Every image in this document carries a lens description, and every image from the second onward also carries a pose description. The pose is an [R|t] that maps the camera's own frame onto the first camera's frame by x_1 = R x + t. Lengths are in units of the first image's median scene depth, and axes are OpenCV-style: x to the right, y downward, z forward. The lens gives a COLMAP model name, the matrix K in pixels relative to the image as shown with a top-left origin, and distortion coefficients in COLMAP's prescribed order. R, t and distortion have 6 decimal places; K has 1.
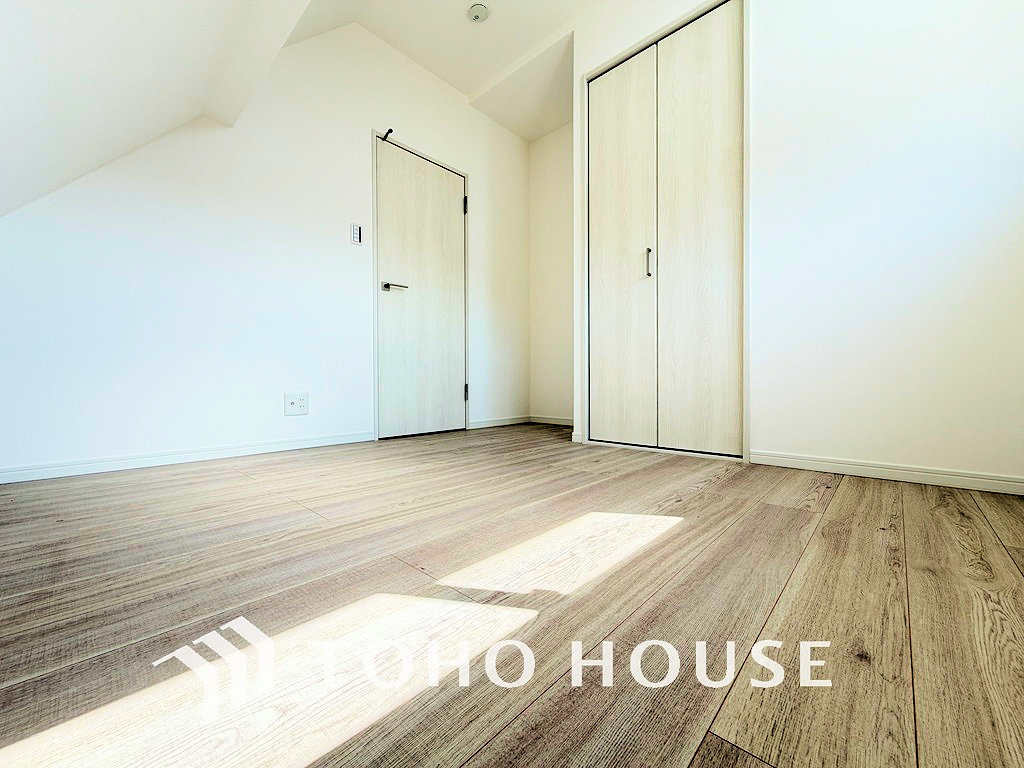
lens RADIAL K [[408.6, 0, 512.0], [0, 408.6, 384.0], [0, 0, 1]] dist [-0.000188, -0.000037]
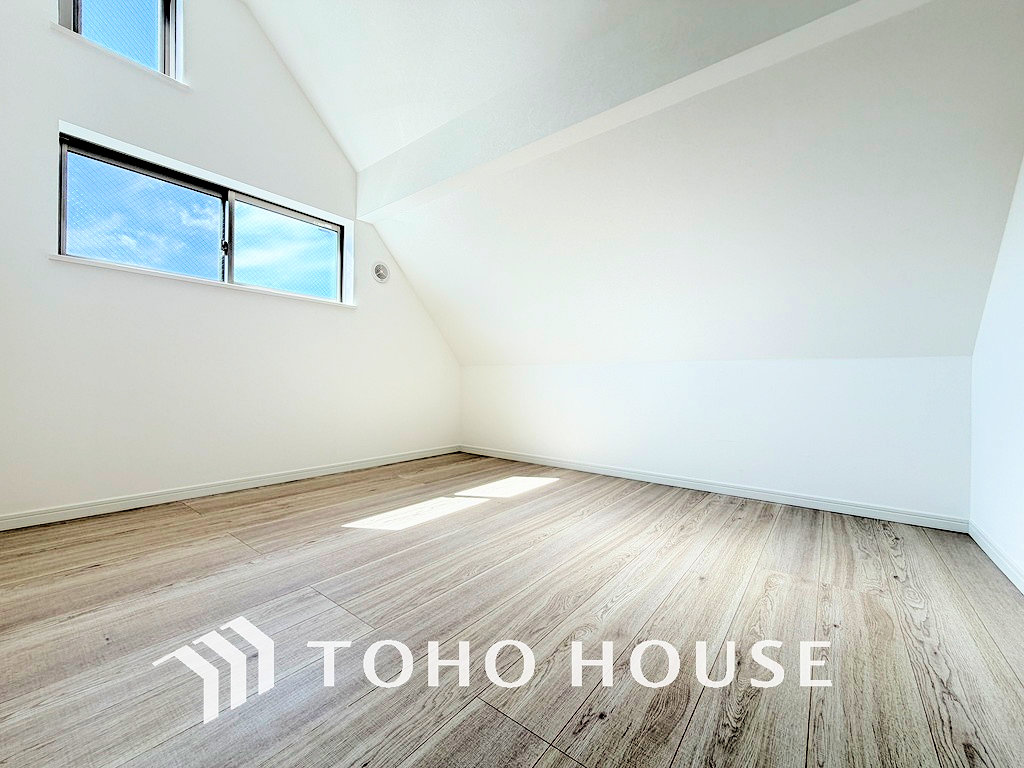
lens RADIAL K [[408.6, 0, 512.0], [0, 408.6, 384.0], [0, 0, 1]] dist [-0.000188, -0.000037]
pose [[-0.996009, -0.008834, -0.088818, -0.058222], [-0.009849, 0.999891, 0.010995, -0.210195], [0.088711, 0.011826, -0.995987, 2.565747]]
